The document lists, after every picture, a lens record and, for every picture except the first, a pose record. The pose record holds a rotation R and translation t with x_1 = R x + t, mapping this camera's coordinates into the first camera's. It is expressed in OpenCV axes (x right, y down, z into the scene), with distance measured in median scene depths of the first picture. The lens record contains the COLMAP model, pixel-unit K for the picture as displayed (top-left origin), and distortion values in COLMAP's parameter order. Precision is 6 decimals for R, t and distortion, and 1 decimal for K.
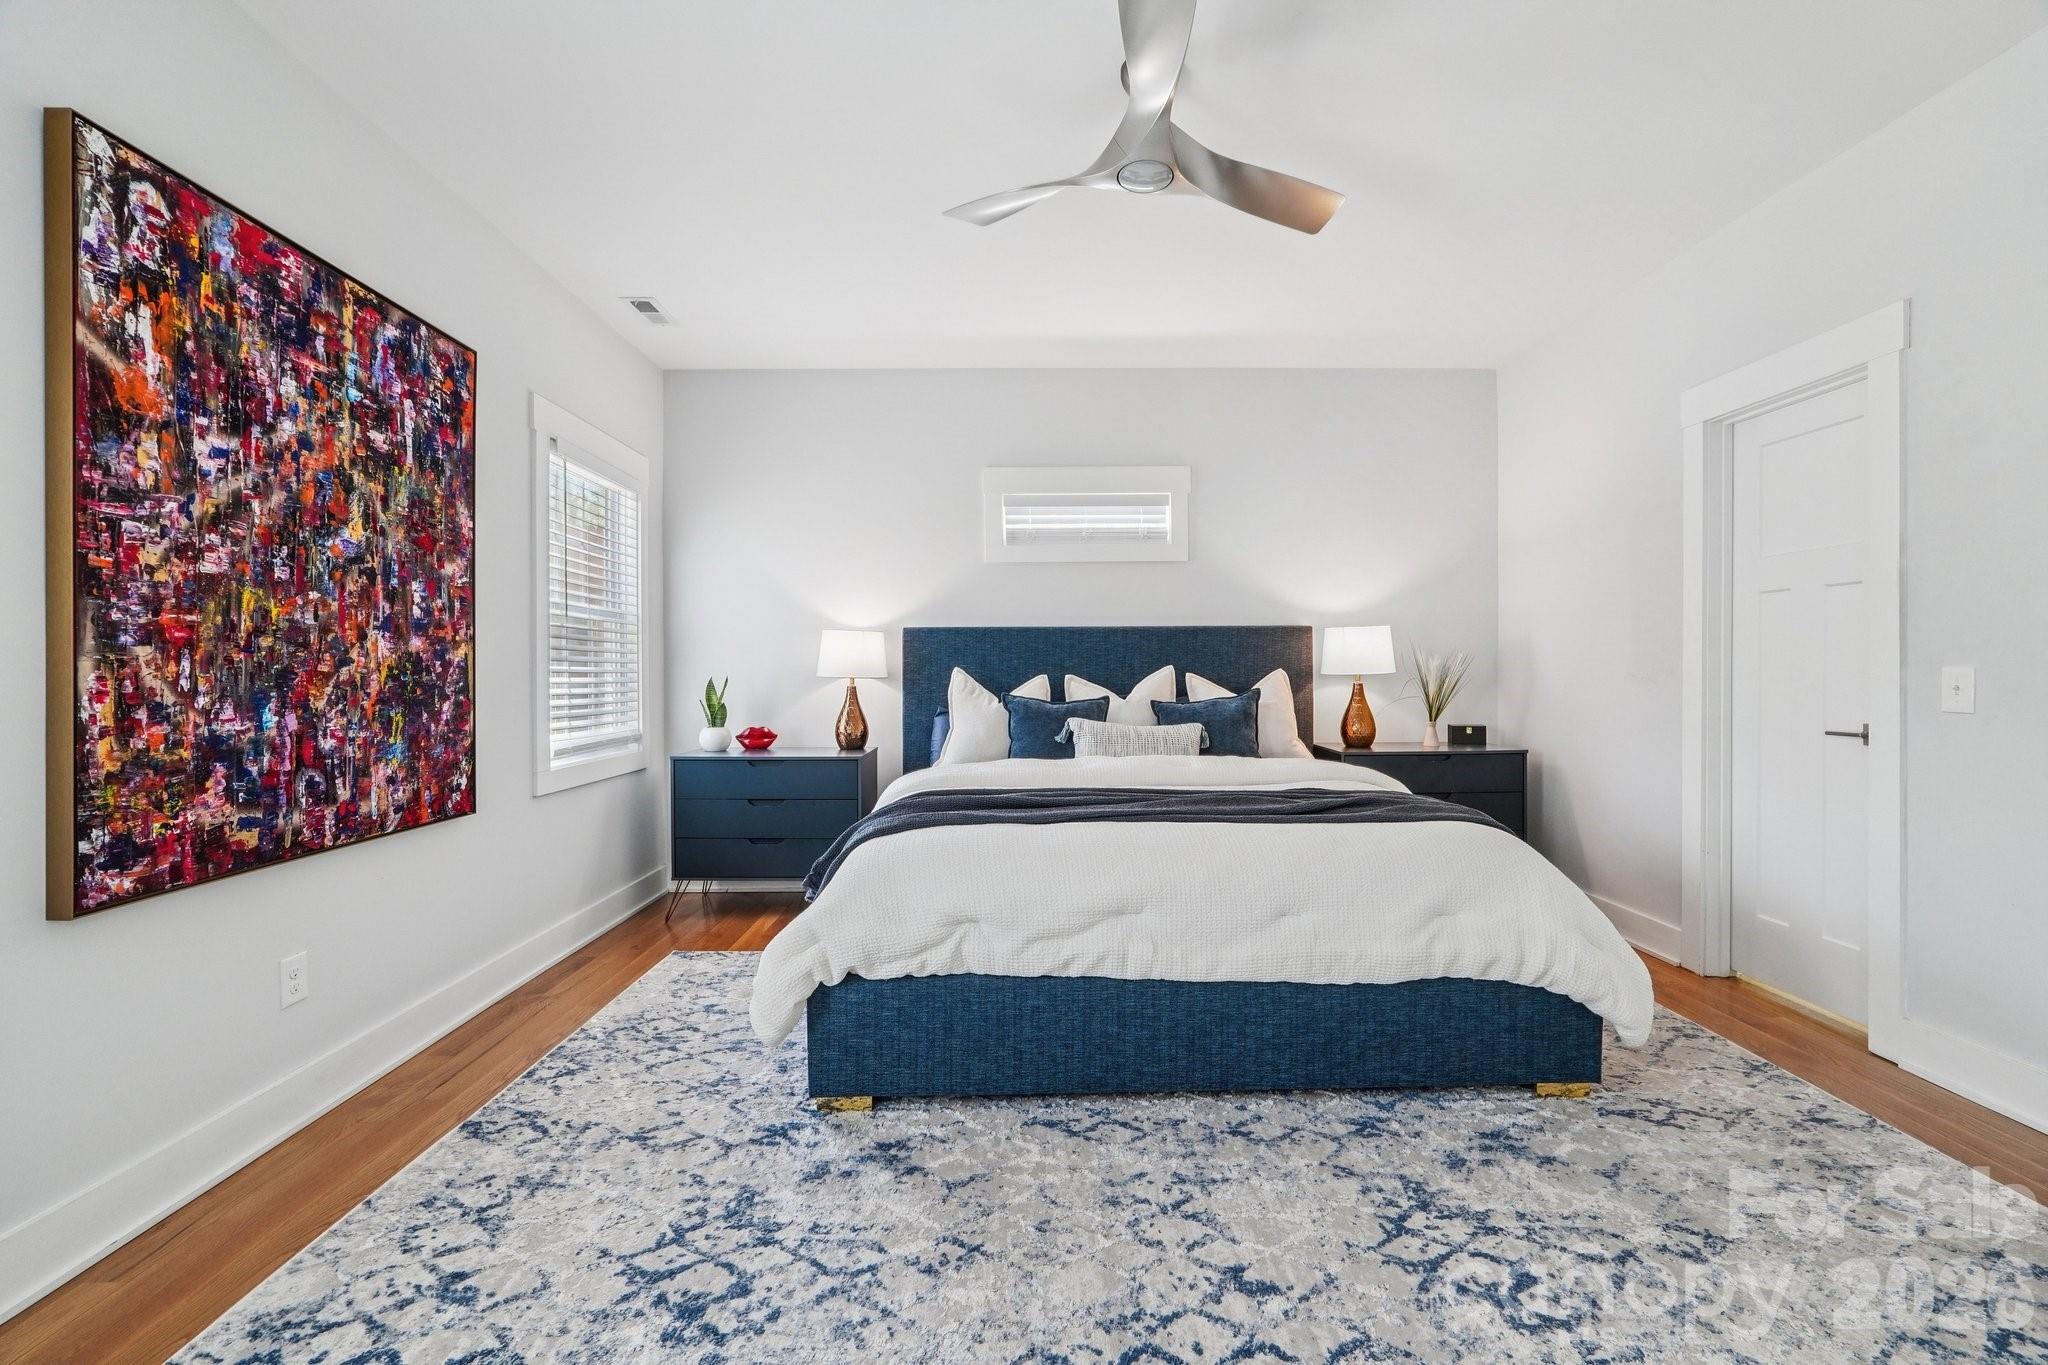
lens RADIAL K [[861.1, 0, 1024.0], [0, 861.1, 666.3], [0, 0, 1]] dist [-0.019914, 0.009822]
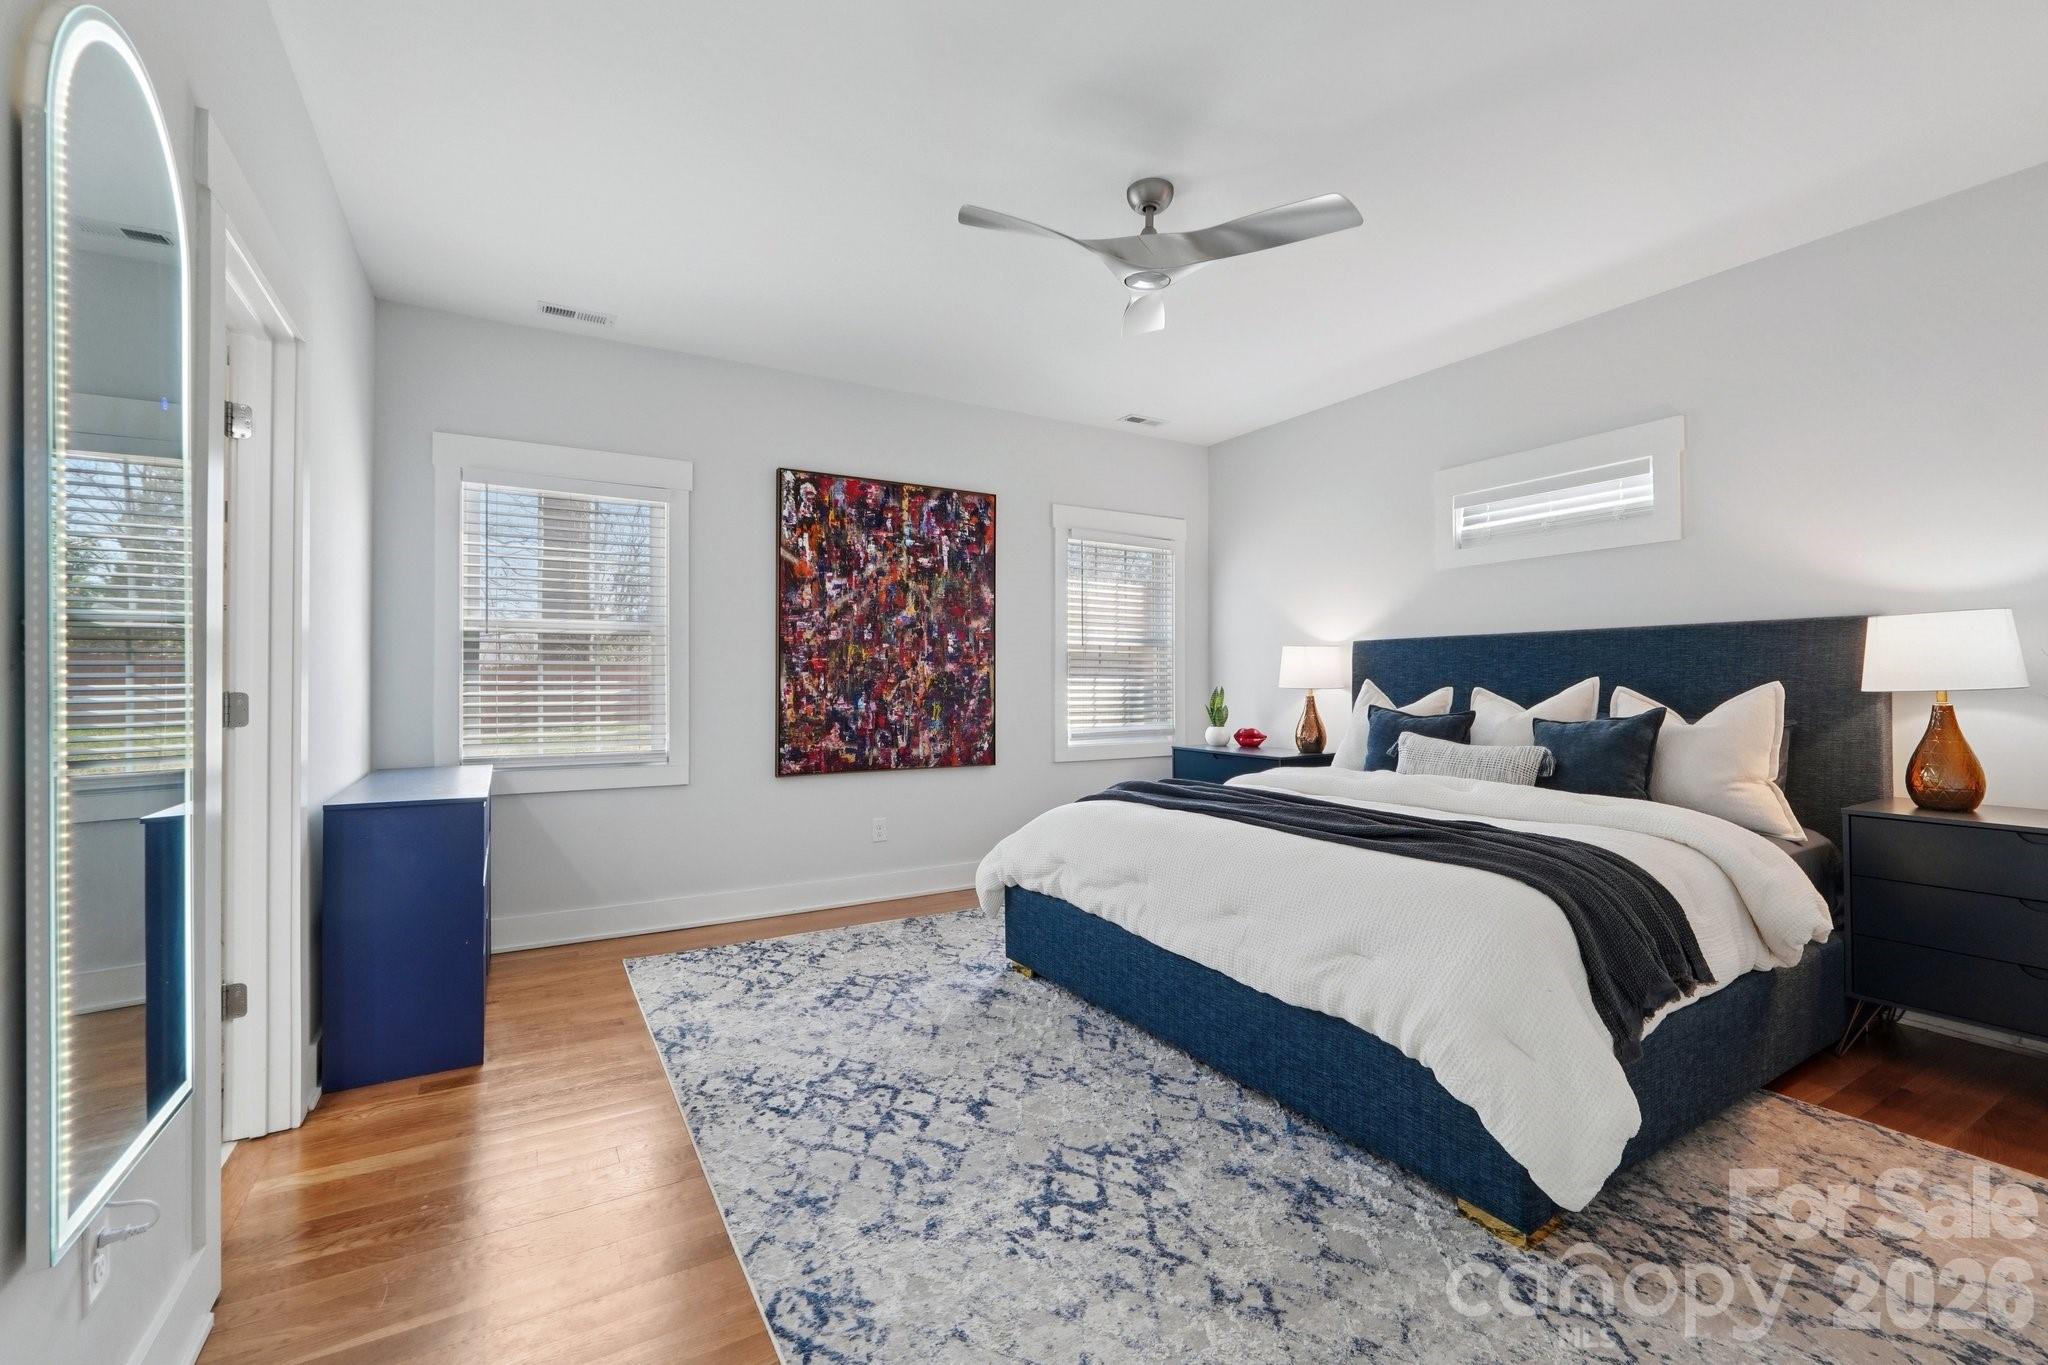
lens RADIAL K [[871.4, 0, 1031.8], [0, 871.4, 666.0], [0, 0, 1]] dist [-0.007065, 0.000244]
pose [[0.502736, -0.011909, -0.864358, 1.176283], [0.003836, 0.999926, -0.011545, -0.007651], [0.864432, 0.002489, 0.502744, 0.246690]]
